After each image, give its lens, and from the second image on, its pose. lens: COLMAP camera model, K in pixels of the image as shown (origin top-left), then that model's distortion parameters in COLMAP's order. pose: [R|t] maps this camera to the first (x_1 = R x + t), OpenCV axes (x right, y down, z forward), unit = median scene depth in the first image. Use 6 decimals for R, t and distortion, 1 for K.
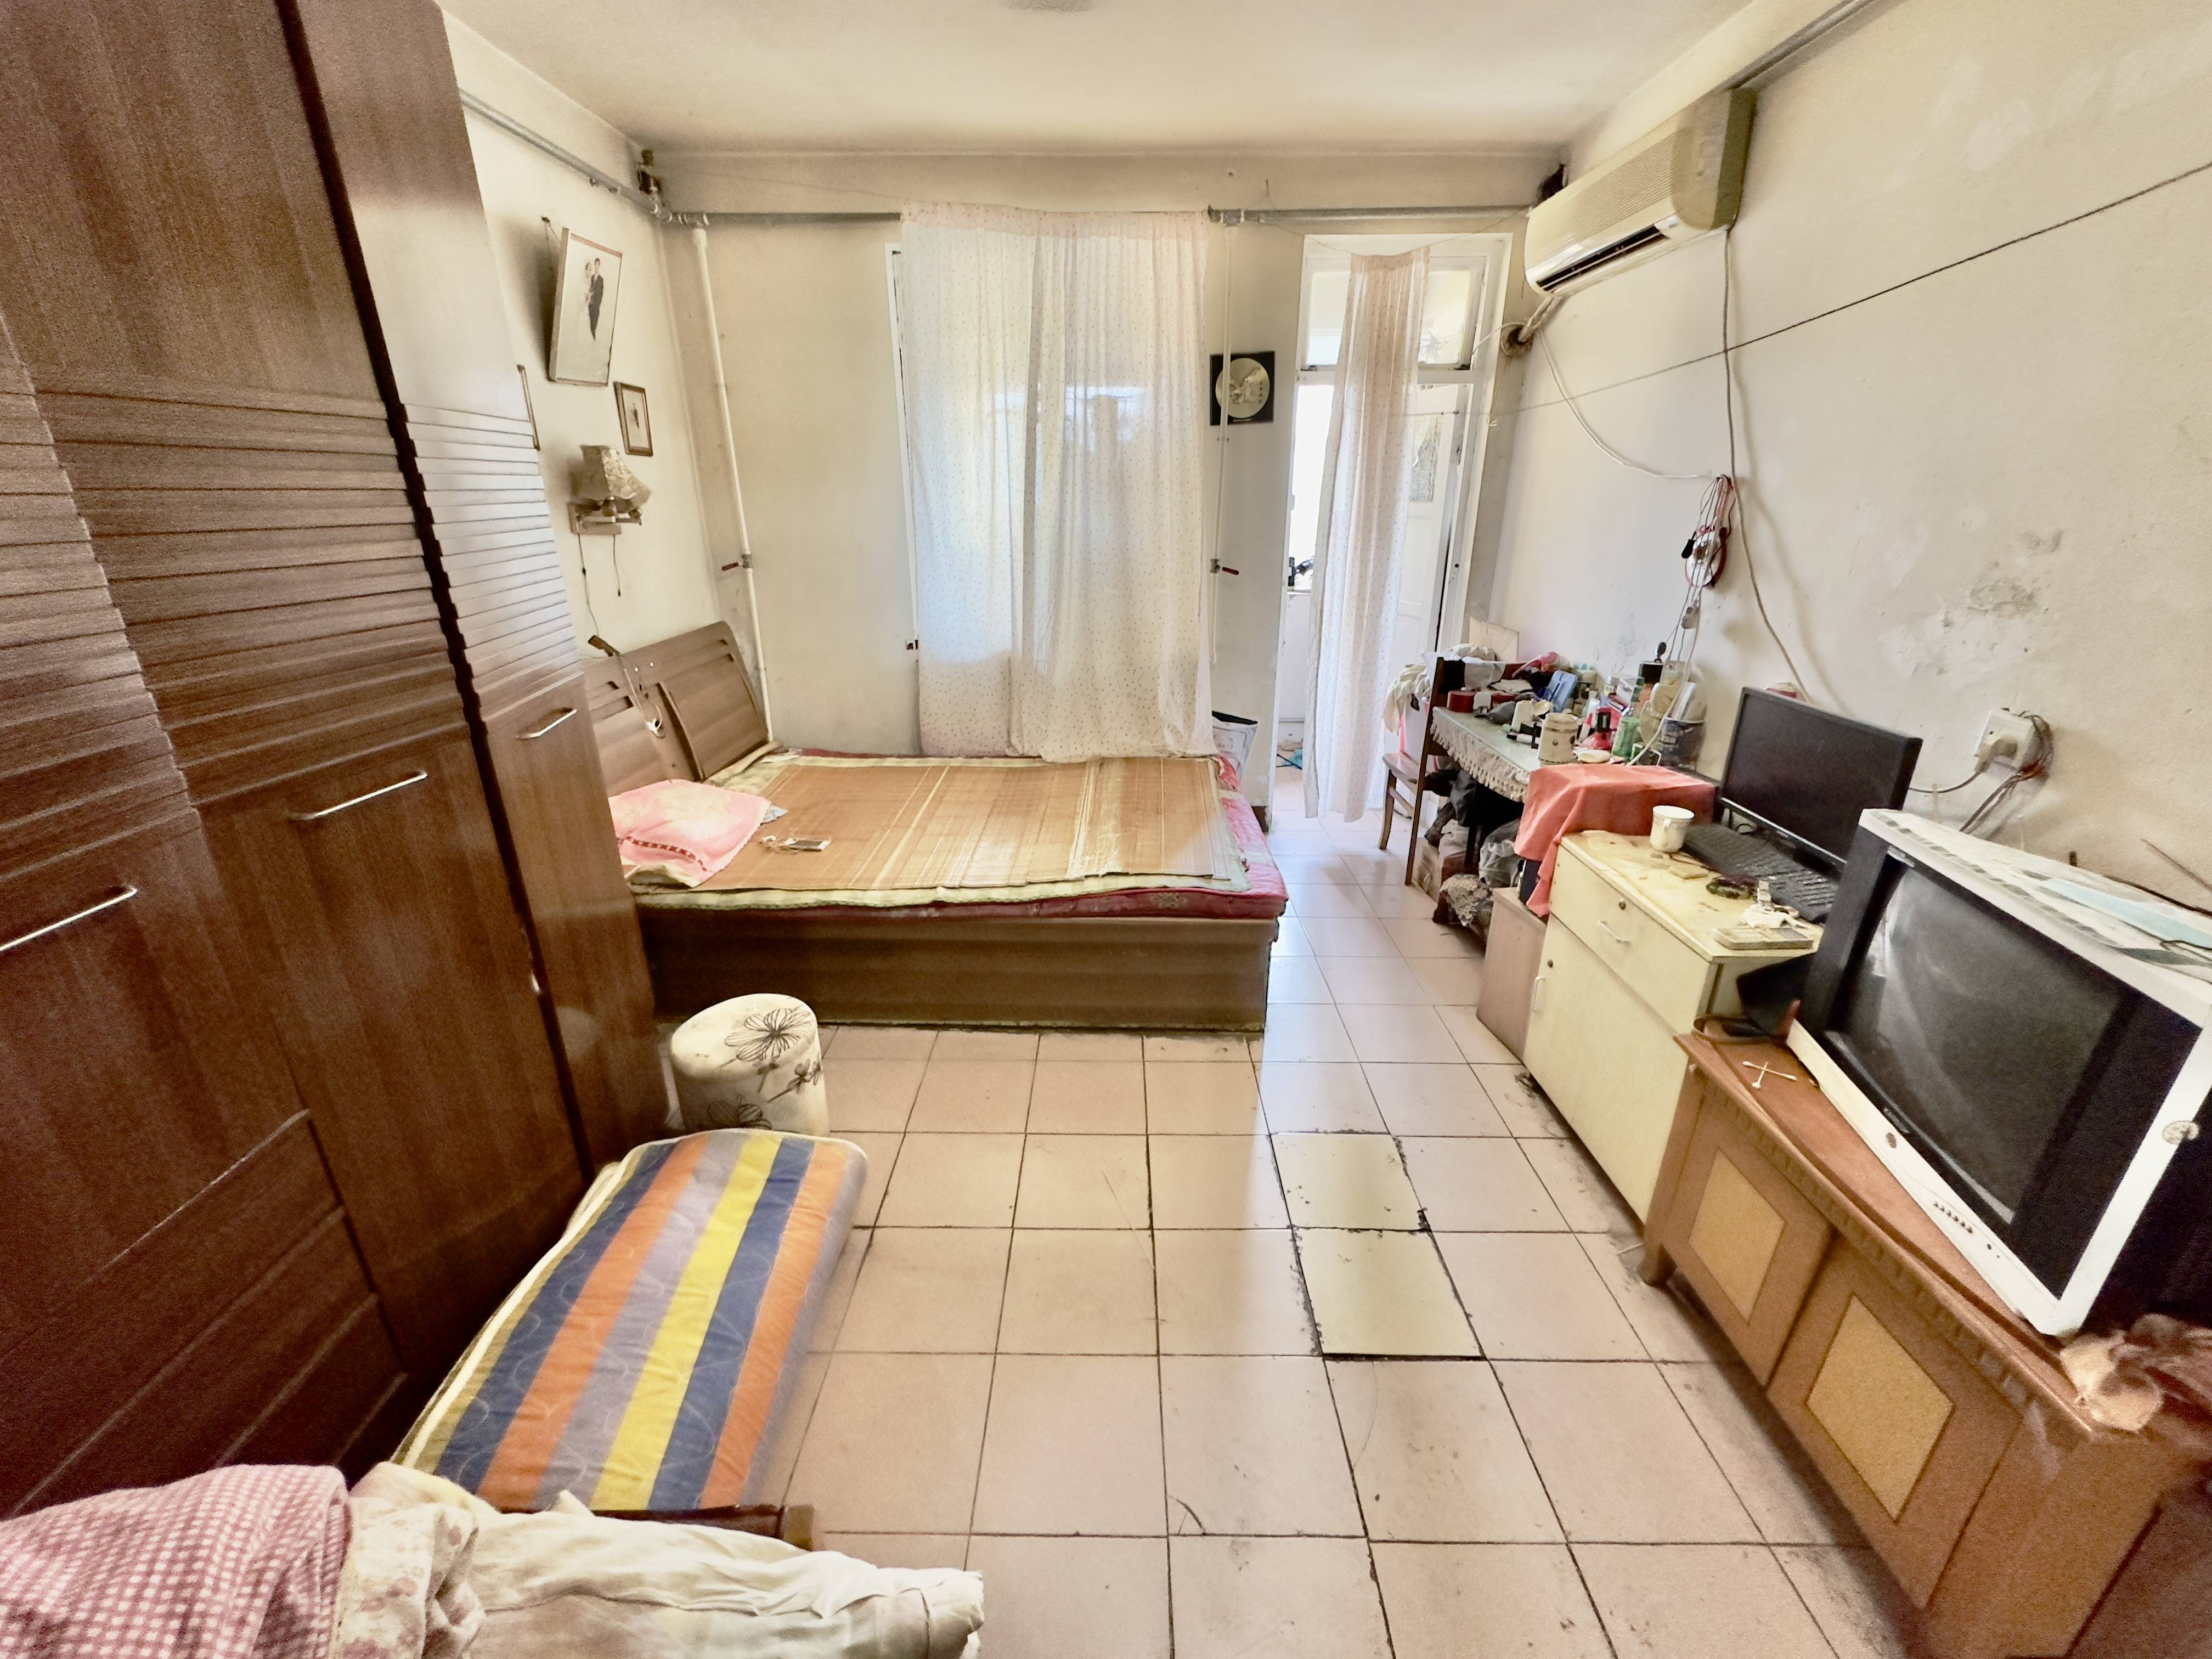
lens RADIAL K [[884.5, 0, 1107.5], [0, 884.5, 827.5], [0, 0, 1]] dist [-0.000278, -0.000066]
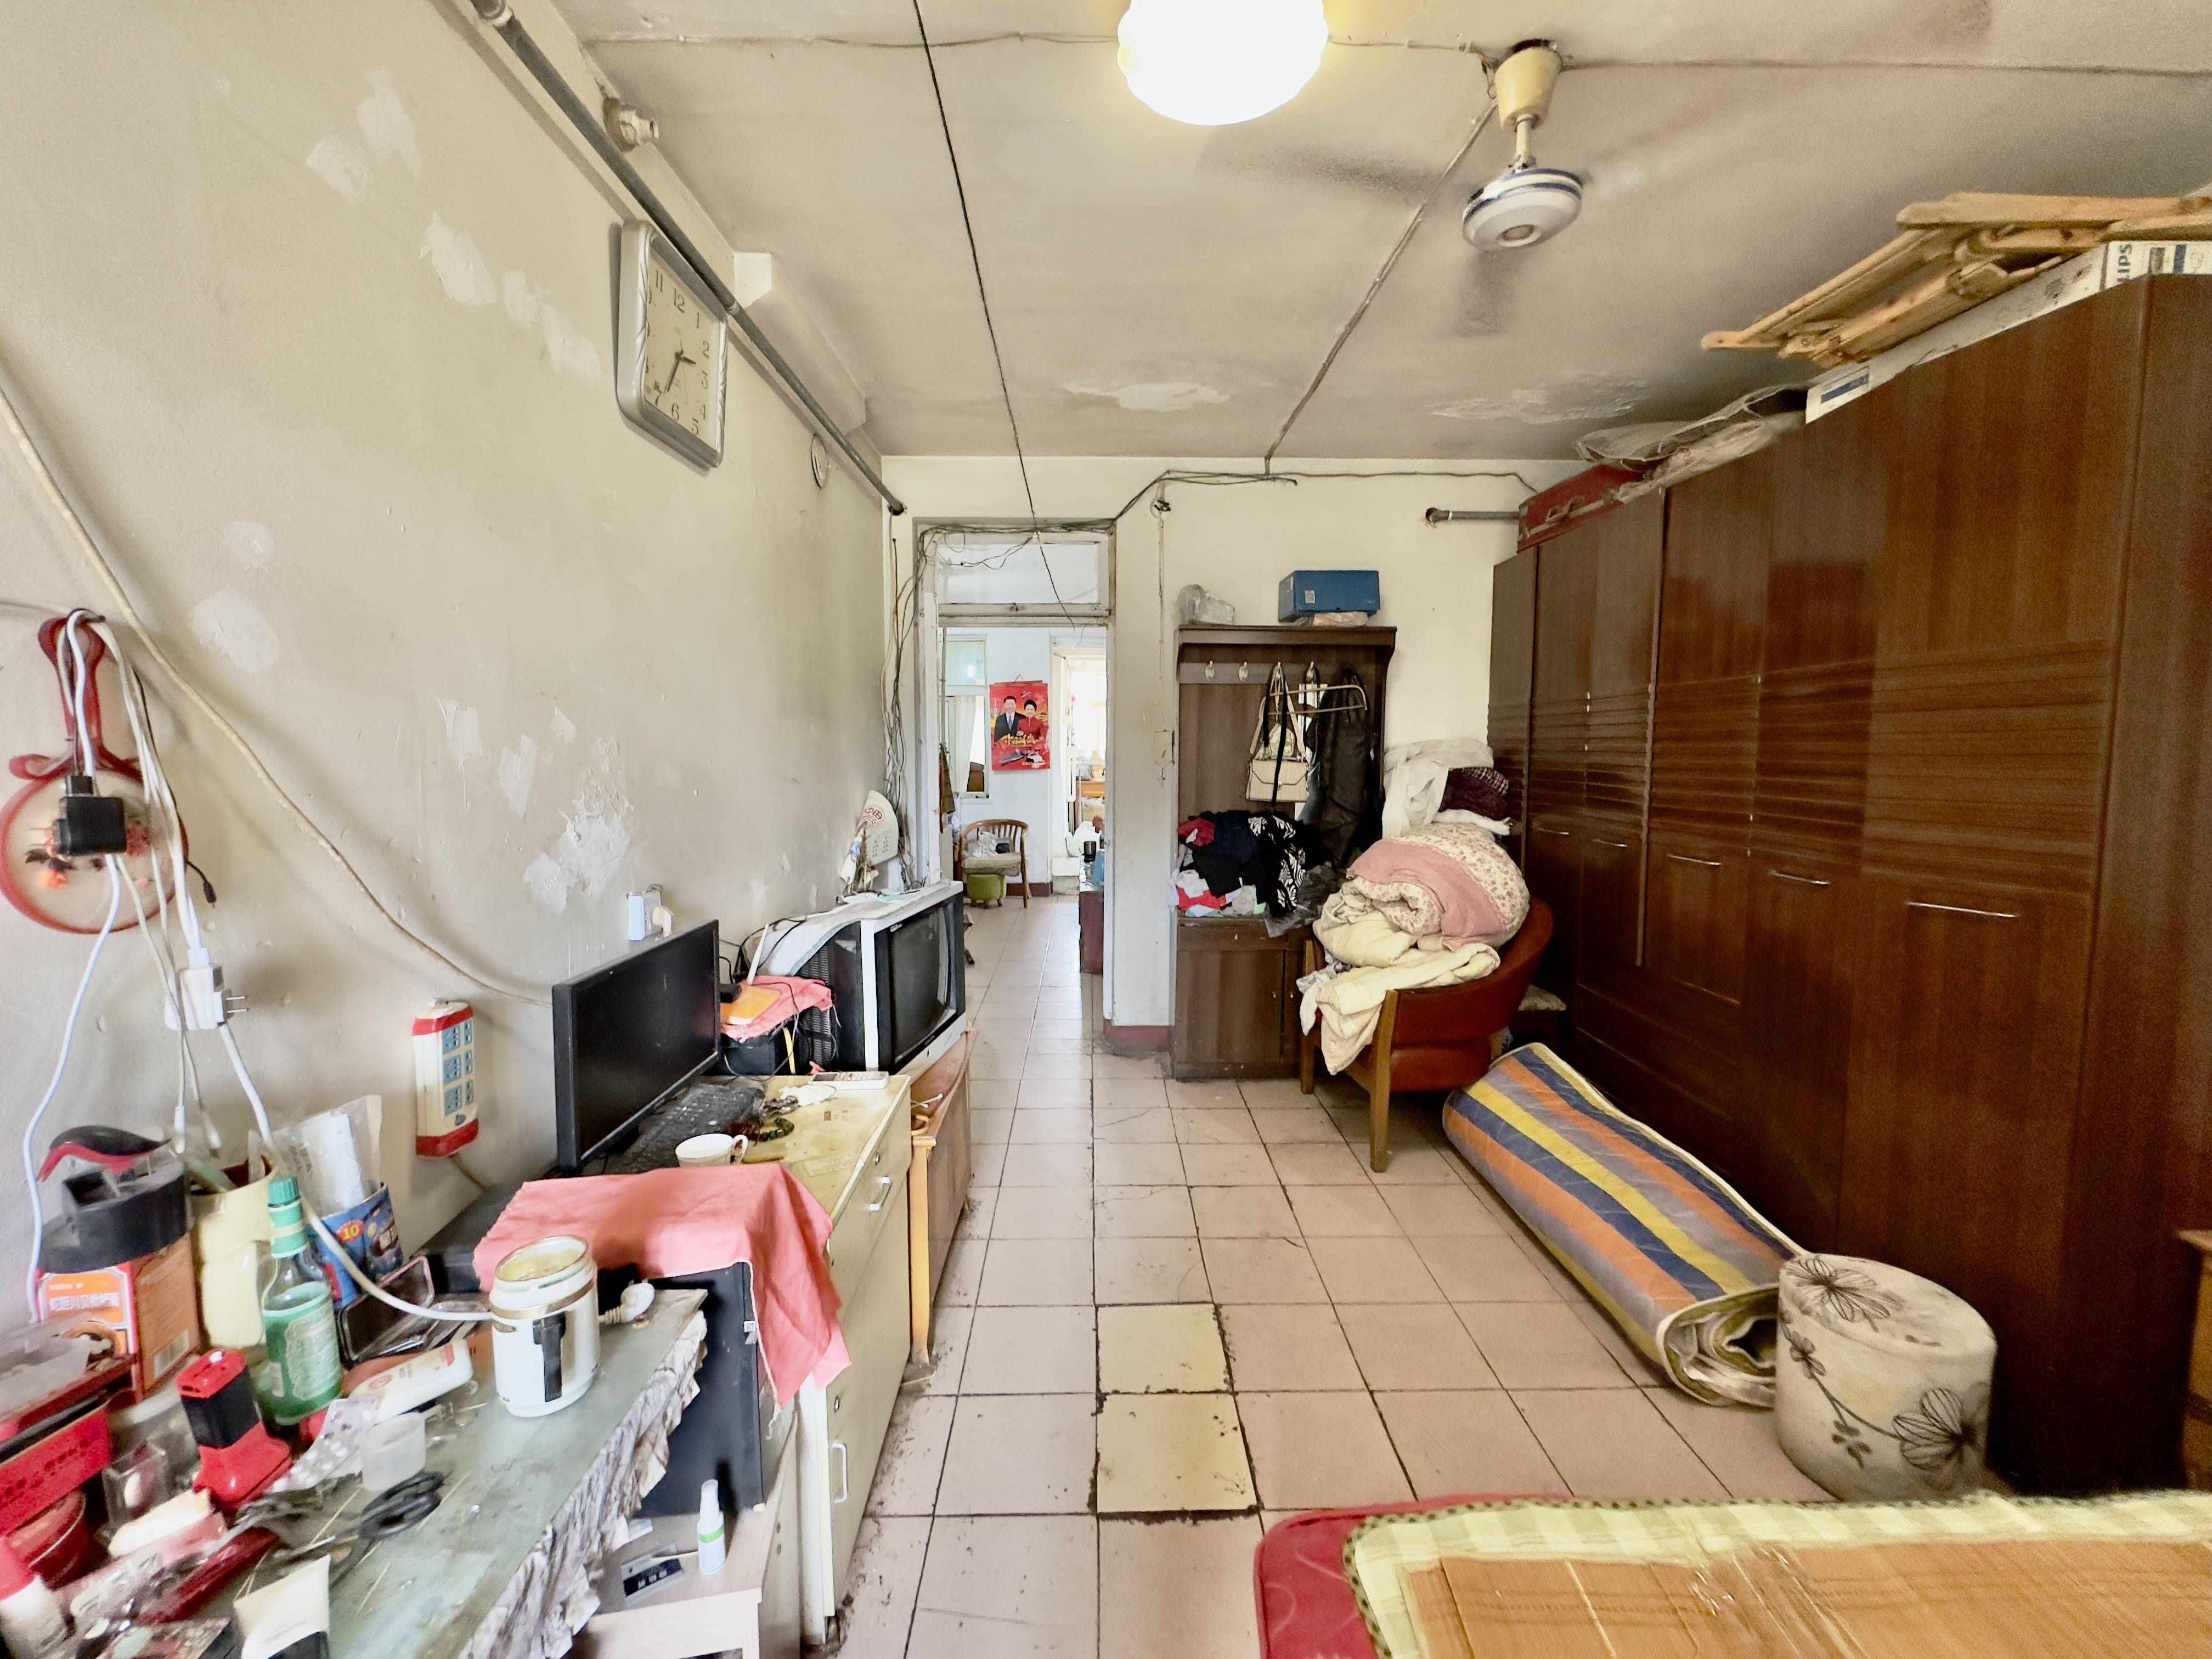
lens RADIAL K [[884.5, 0, 1107.5], [0, 884.5, 827.5], [0, 0, 1]] dist [-0.000278, -0.000066]
pose [[-0.999409, 0.001394, -0.034352, 0.388256], [-0.013780, 0.899157, 0.437409, -0.574617], [0.031498, 0.437624, -0.898606, 1.630998]]
